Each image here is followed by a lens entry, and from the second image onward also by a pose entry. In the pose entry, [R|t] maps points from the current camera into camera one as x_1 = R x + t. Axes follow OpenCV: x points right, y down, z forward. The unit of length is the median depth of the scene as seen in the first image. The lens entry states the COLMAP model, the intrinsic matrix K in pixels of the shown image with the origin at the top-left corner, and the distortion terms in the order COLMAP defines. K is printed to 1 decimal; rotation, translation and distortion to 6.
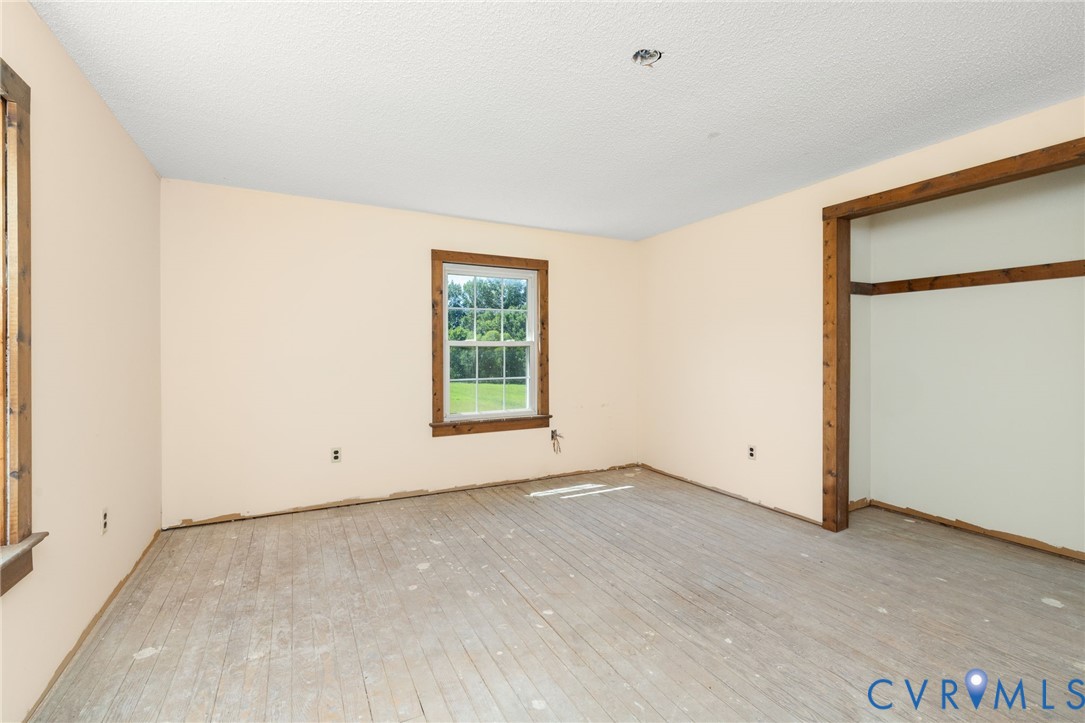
lens RADIAL K [[464.0, 0, 530.7], [0, 464.0, 354.6], [0, 0, 1]] dist [-0.001467, 0.000026]
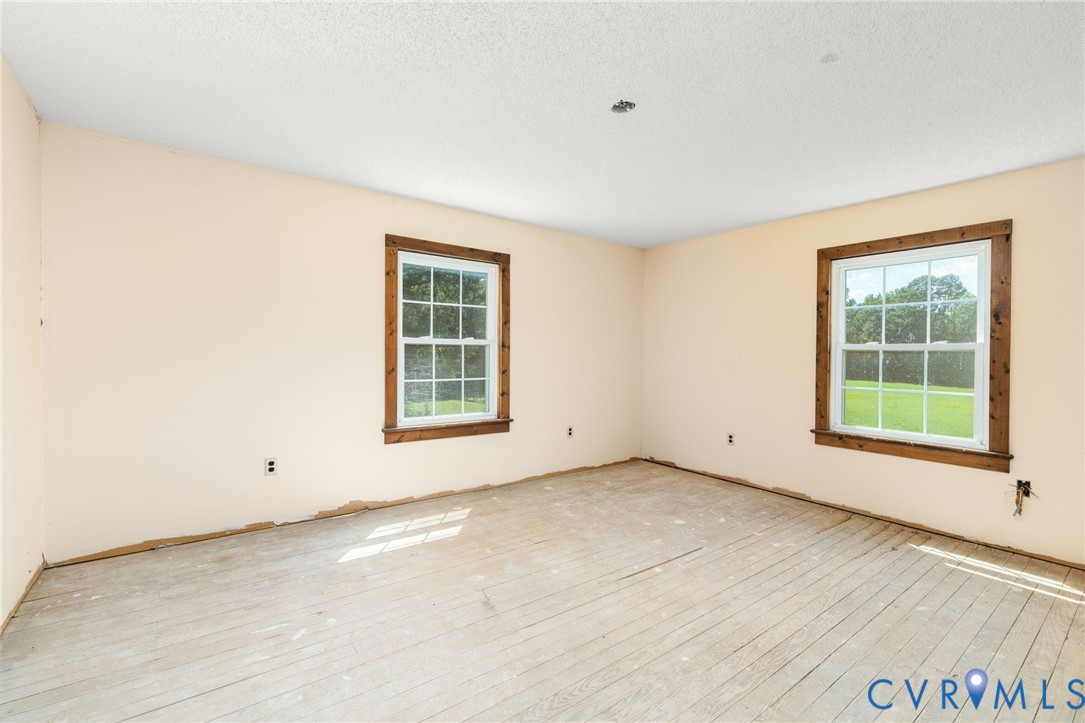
lens RADIAL K [[464.0, 0, 542.7], [0, 464.0, 363.1], [0, 0, 1]] dist [-0.001467, 0.000026]
pose [[0.193499, 0.027975, -0.980702, 0.626557], [-0.019694, 0.999503, 0.024625, -0.003210], [0.980903, 0.014549, 0.193953, 0.253199]]
